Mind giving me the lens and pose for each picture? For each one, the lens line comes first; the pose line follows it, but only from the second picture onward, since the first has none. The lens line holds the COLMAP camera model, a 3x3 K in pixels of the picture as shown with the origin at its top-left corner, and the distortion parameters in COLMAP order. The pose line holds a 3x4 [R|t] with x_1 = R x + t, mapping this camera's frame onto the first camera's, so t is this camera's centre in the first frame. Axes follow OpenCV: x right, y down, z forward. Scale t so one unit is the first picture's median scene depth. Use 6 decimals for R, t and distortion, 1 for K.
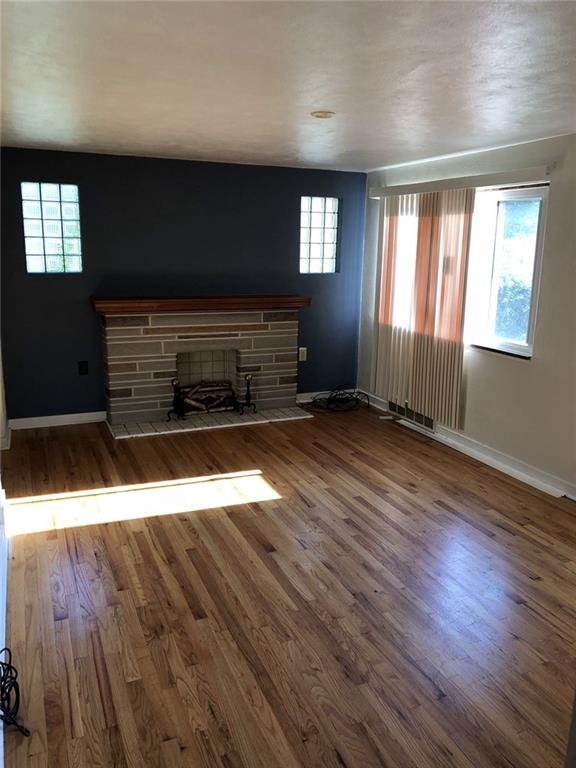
lens RADIAL K [[625.4, 0, 288.6], [0, 625.4, 382.9], [0, 0, 1]] dist [0.000681, 0.002472]
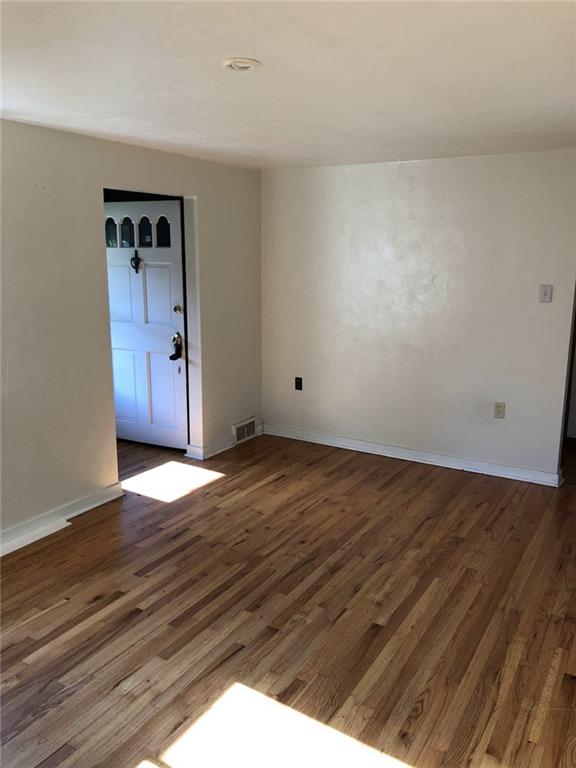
lens RADIAL K [[625.4, 0, 288.1], [0, 625.4, 383.6], [0, 0, 1]] dist [0.000681, 0.002472]
pose [[-0.585811, -0.190547, 0.787729, -0.556801], [0.166022, 0.923141, 0.346768, -0.342769], [-0.793261, 0.333921, -0.509151, 1.417151]]
